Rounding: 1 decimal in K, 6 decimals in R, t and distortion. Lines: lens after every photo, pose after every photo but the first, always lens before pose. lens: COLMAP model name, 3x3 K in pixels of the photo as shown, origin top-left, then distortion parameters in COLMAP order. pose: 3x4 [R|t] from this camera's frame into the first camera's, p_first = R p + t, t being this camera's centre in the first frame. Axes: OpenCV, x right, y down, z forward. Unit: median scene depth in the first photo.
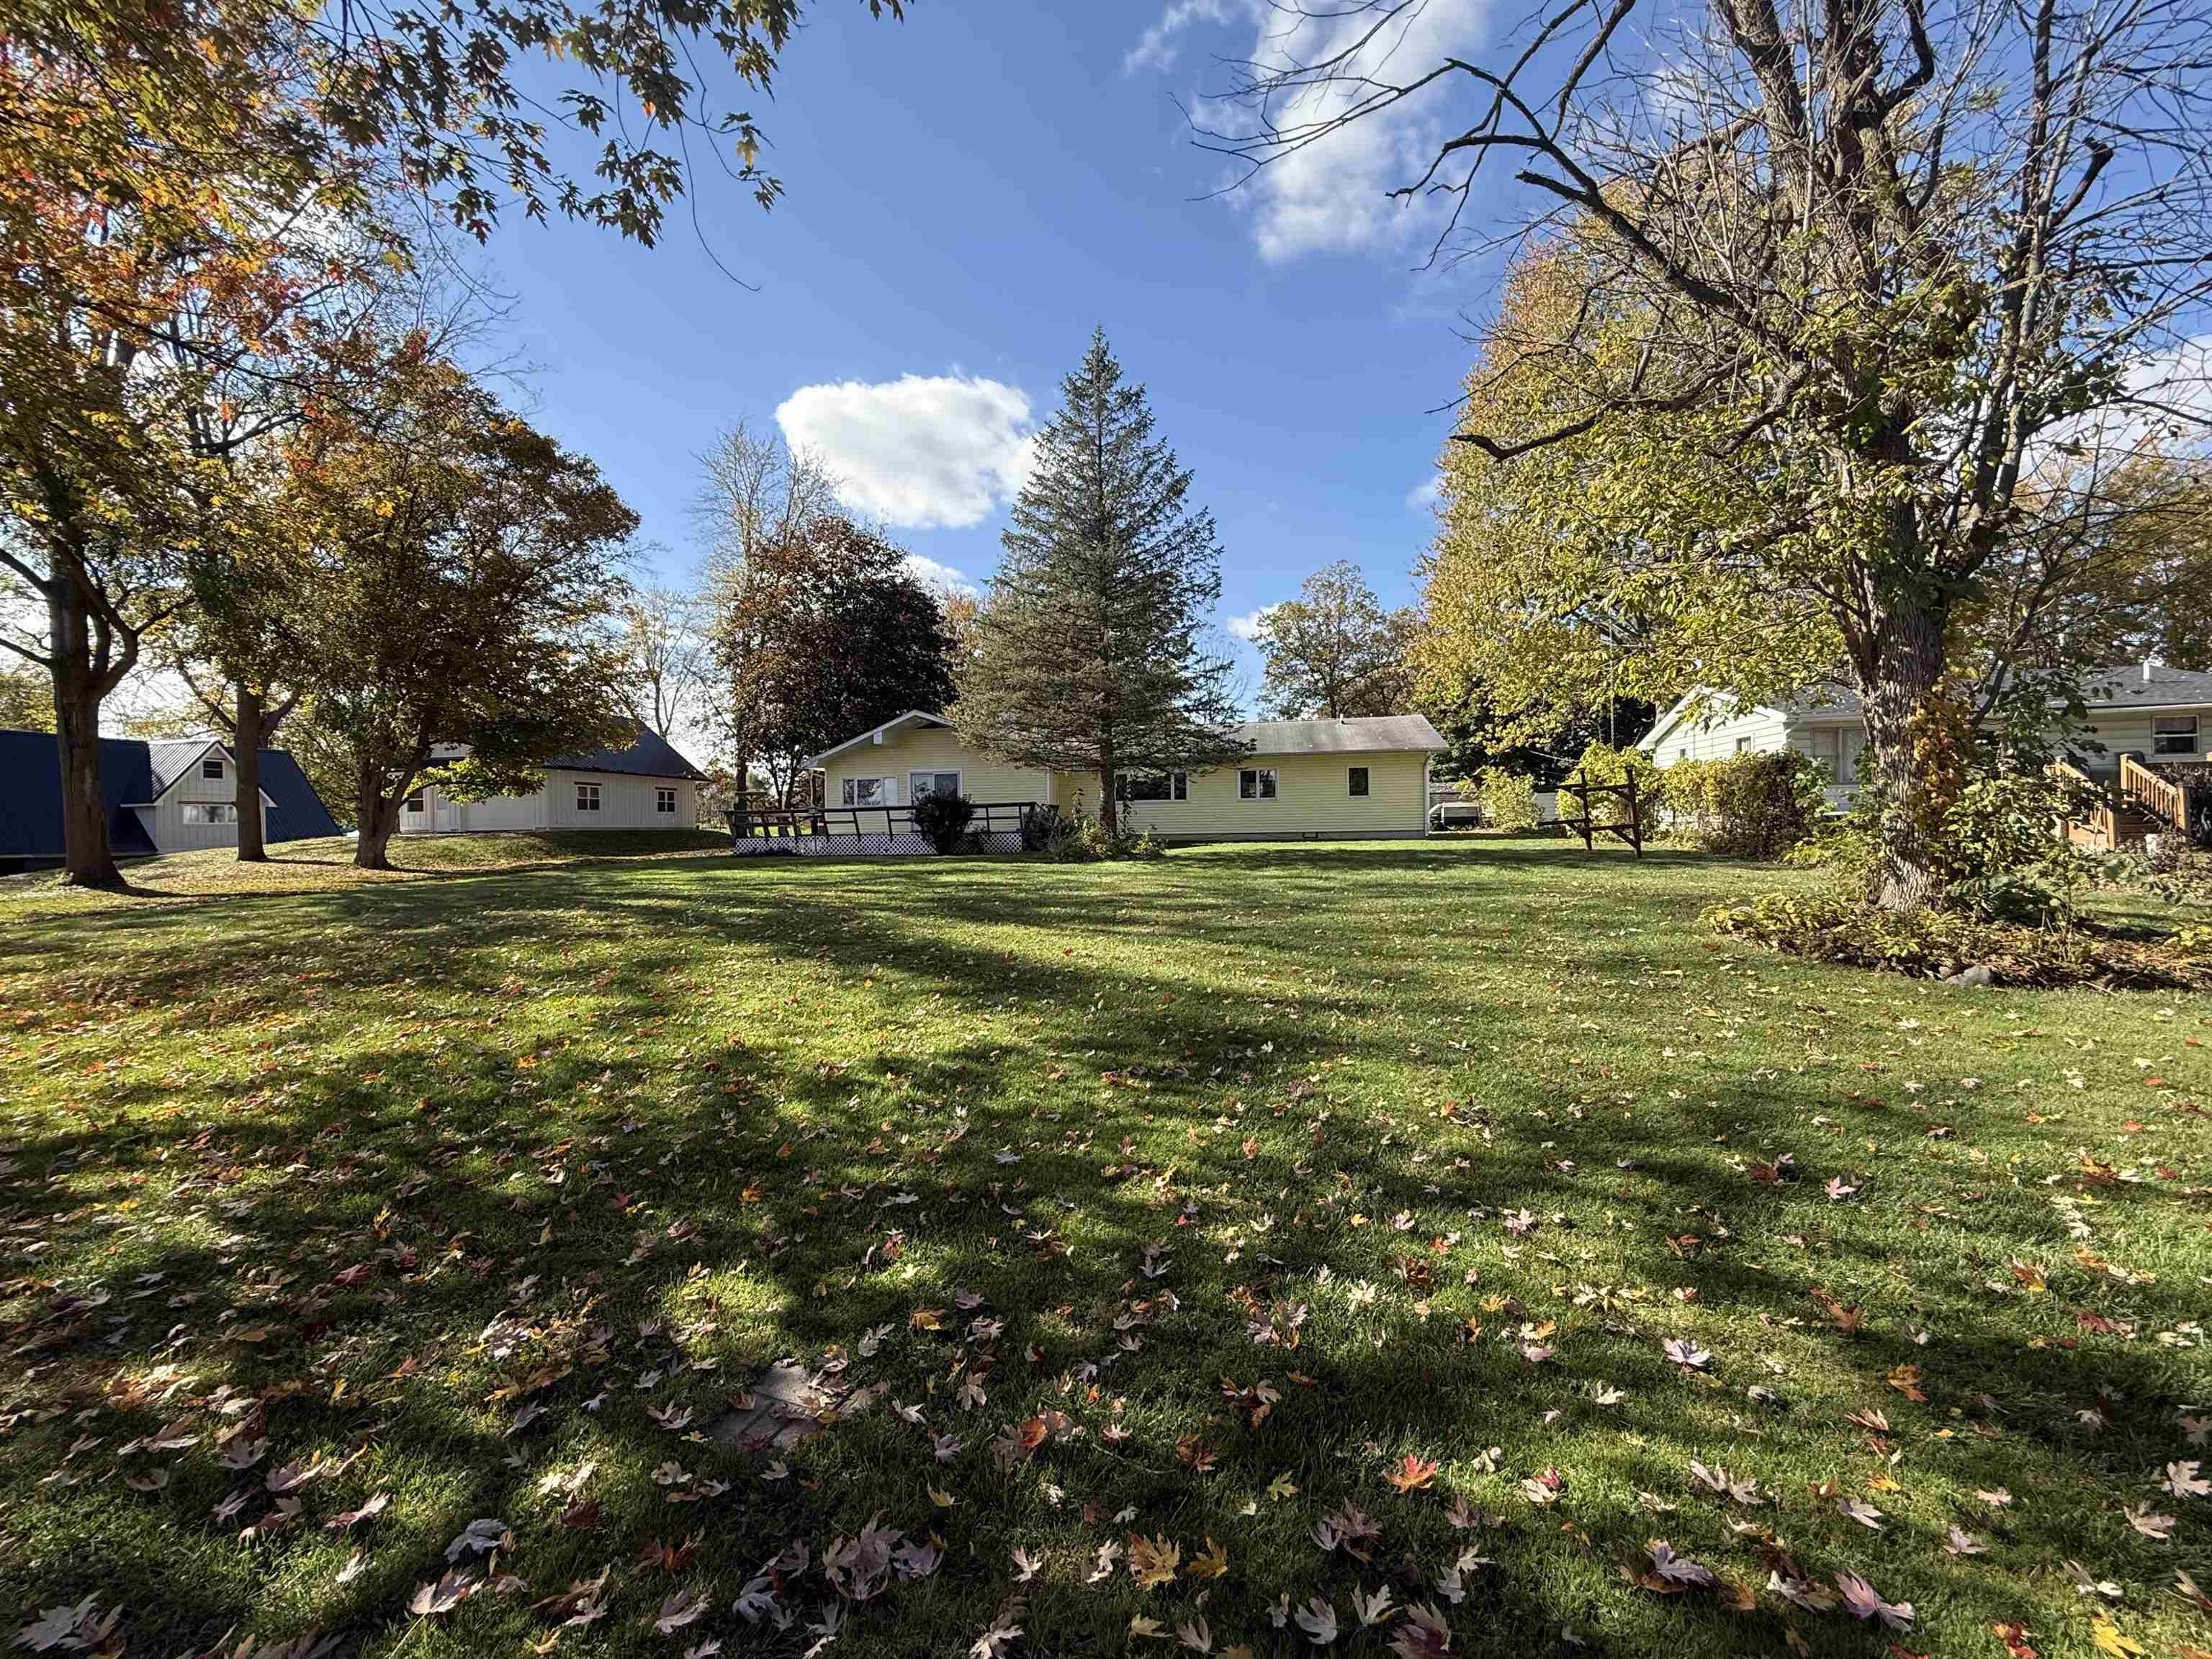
lens RADIAL K [[909.2, 0, 1118.1], [0, 909.2, 820.2], [0, 0, 1]] dist [0.001096, 0.001651]
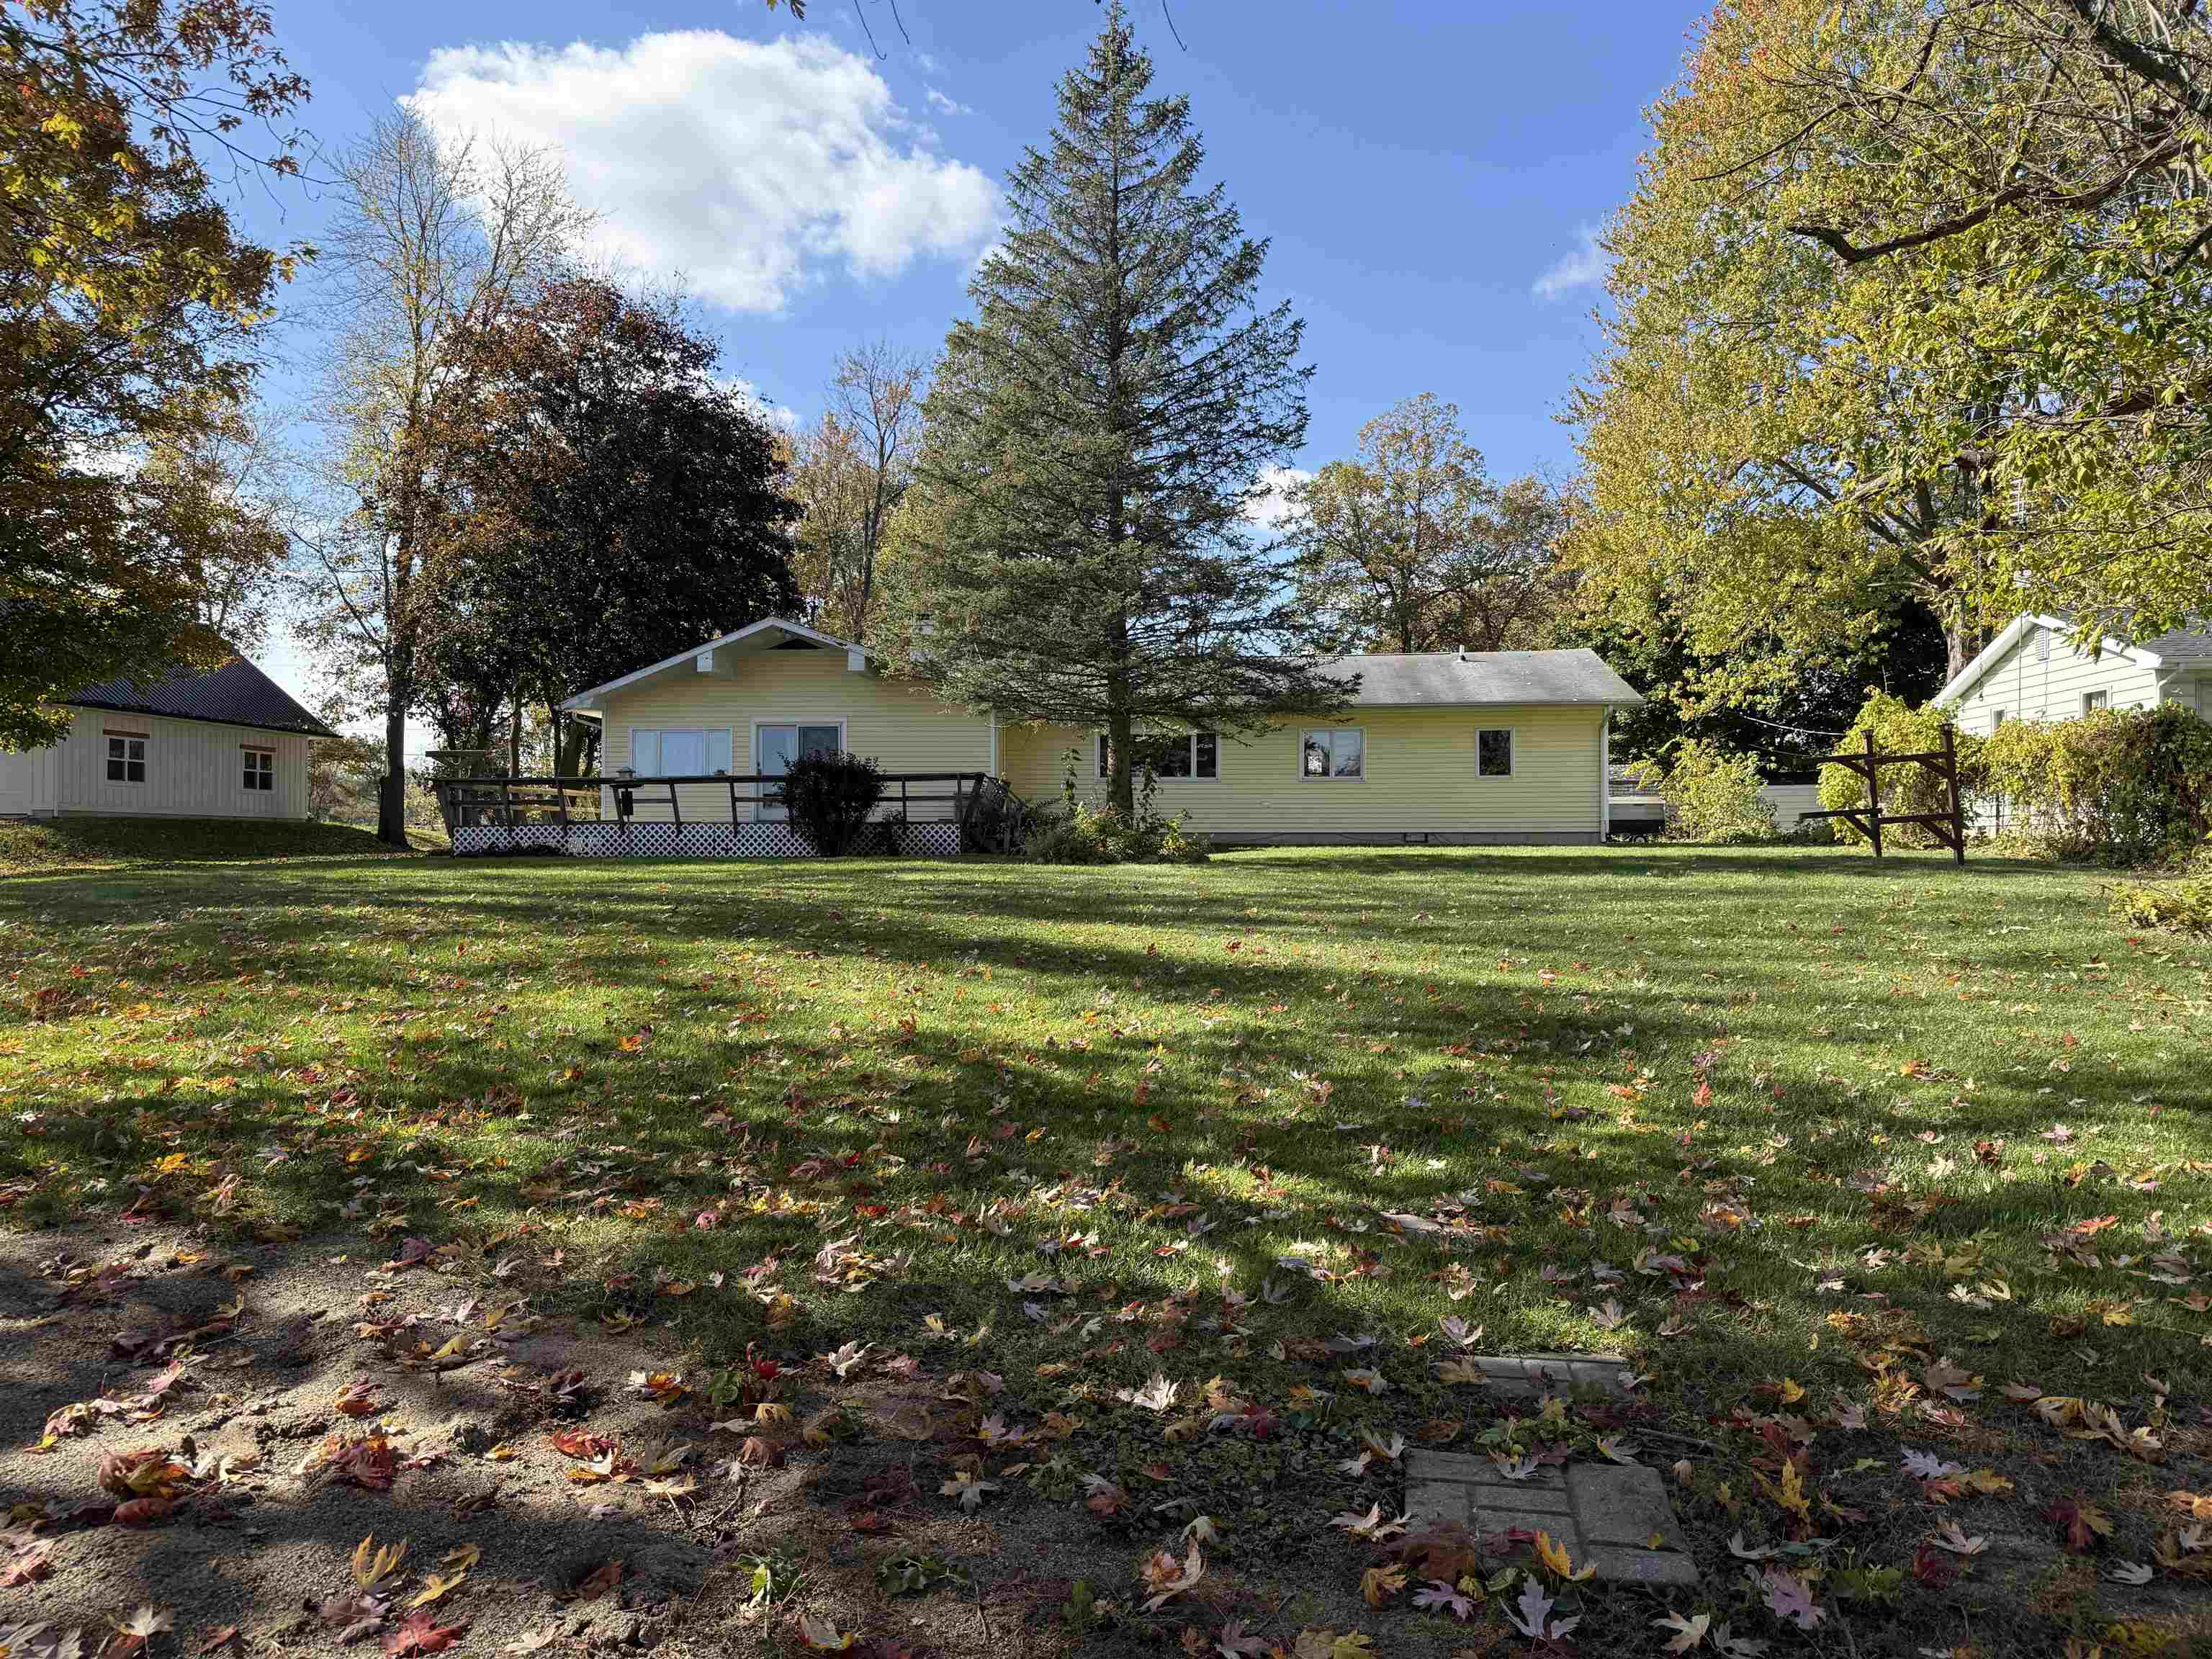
lens RADIAL K [[1600.9, 0, 1138.9], [0, 1600.9, 824.7], [0, 0, 1]] dist [0.072148, -0.093170]
pose [[0.995181, 0.016957, 0.096581, -0.082300], [-0.016045, 0.999819, -0.010209, 0.021580], [-0.096737, 0.008611, 0.995273, -0.067337]]
